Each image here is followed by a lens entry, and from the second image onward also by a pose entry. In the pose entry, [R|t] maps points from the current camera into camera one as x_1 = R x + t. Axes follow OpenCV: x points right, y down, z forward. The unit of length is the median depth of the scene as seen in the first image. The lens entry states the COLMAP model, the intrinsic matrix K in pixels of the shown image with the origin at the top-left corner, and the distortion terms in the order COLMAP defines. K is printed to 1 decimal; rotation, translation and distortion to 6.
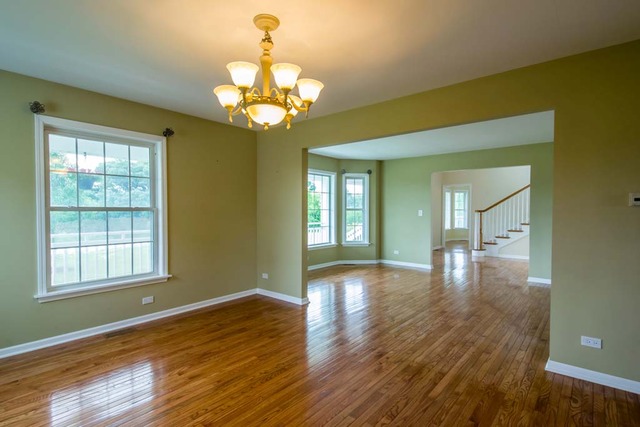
lens RADIAL K [[319.2, 0, 317.5], [0, 319.2, 217.4], [0, 0, 1]] dist [0.001262, -0.000227]
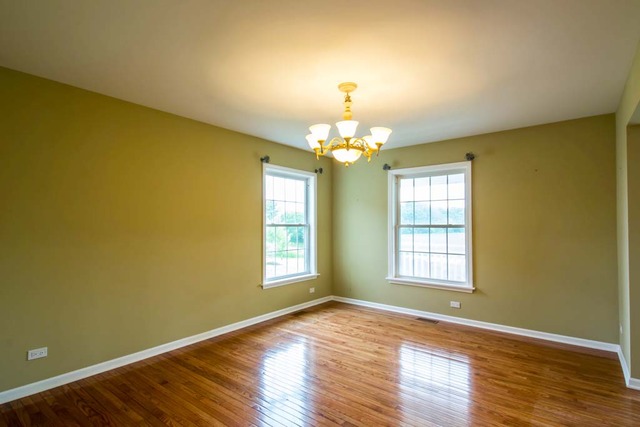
lens RADIAL K [[319.2, 0, 317.5], [0, 319.2, 217.4], [0, 0, 1]] dist [0.001262, -0.000227]
pose [[0.017254, -0.025350, -0.999530, 0.744850], [-0.024943, 0.999357, -0.025777, -0.018437], [0.999540, 0.025376, 0.016611, 0.554930]]
